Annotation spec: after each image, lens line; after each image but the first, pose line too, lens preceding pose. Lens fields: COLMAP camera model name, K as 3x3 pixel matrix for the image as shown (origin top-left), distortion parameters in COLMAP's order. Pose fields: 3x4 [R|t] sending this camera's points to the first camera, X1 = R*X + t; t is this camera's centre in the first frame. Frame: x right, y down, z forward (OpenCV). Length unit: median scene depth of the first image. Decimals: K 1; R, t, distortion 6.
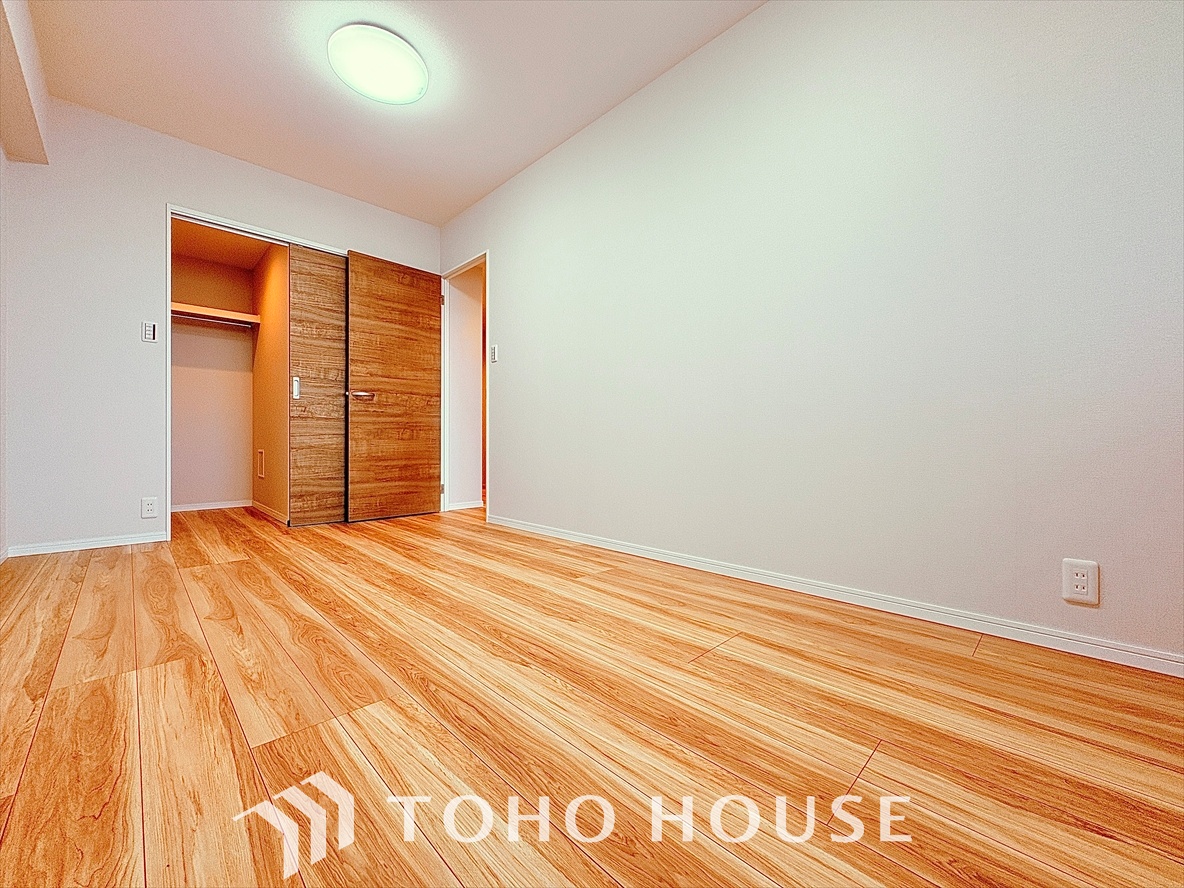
lens RADIAL K [[471.5, 0, 591.5], [0, 471.5, 442.9], [0, 0, 1]] dist [0.000116, 0.000008]
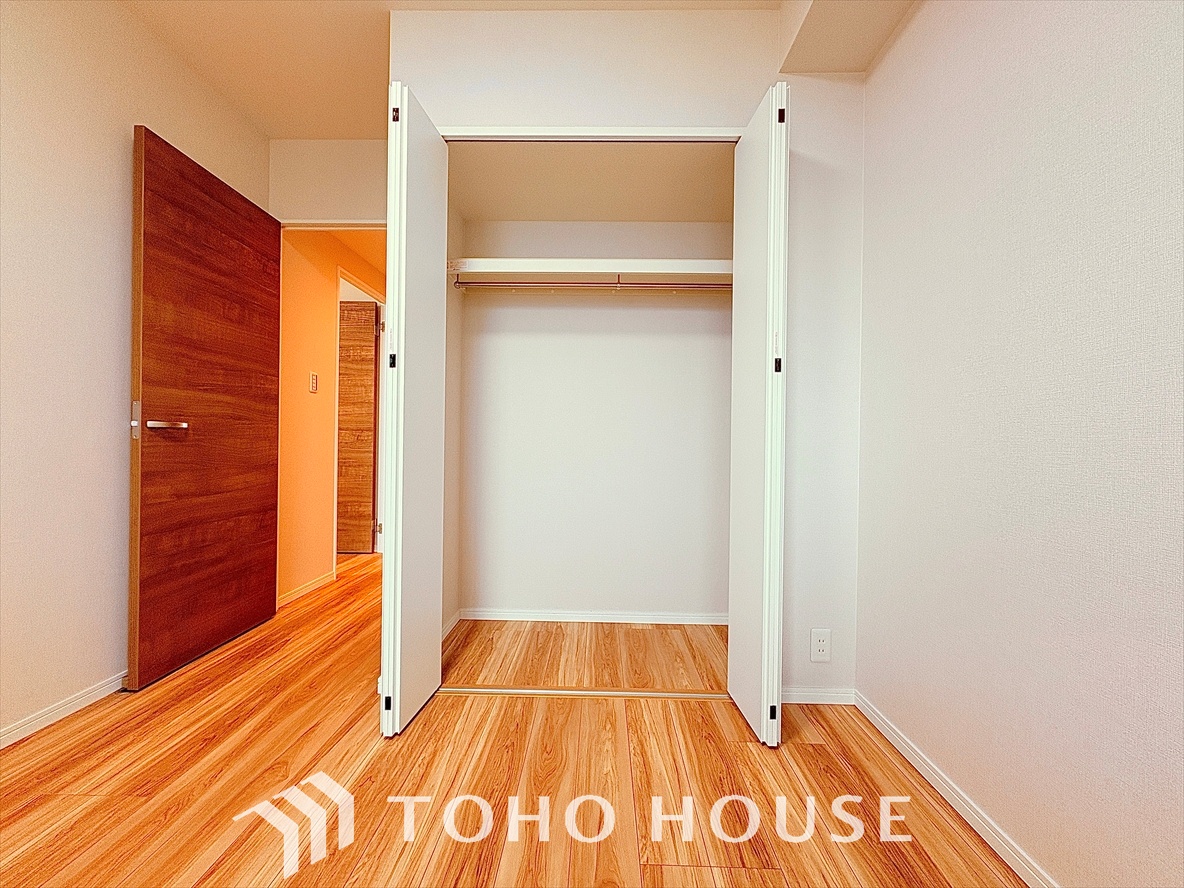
lens RADIAL K [[471.5, 0, 593.4], [0, 471.5, 444.3], [0, 0, 1]] dist [0.000116, 0.000008]
pose [[0.718112, 0.005531, 0.695906, -0.480200], [-0.009902, 0.999948, 0.002270, -0.197827], [-0.695857, -0.008521, 0.718130, 0.307774]]
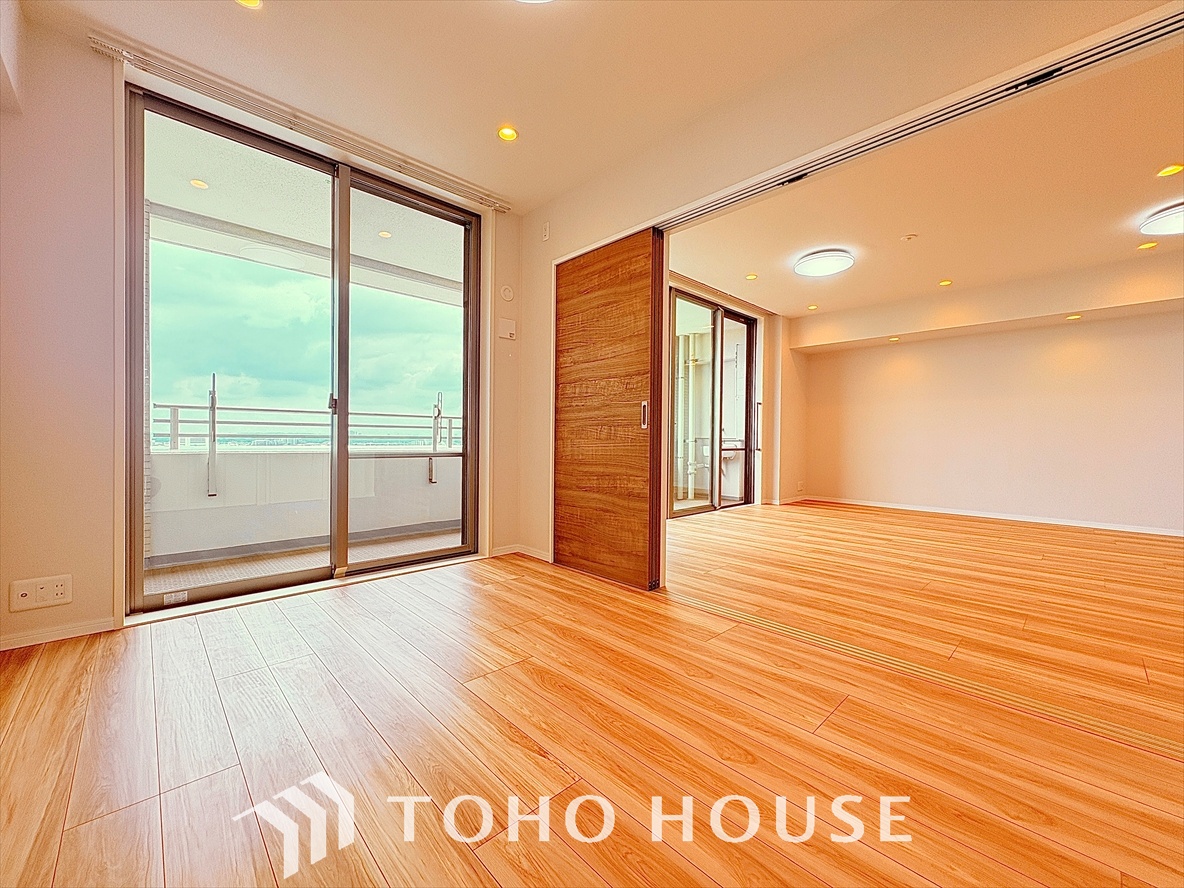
lens RADIAL K [[471.5, 0, 591.8], [0, 471.5, 443.0], [0, 0, 1]] dist [0.000116, 0.000008]
pose [[-0.016181, 0.006966, -0.999845, 0.367043], [-0.003678, 0.999969, 0.007027, -0.006394], [0.999862, 0.003792, -0.016155, 1.003777]]
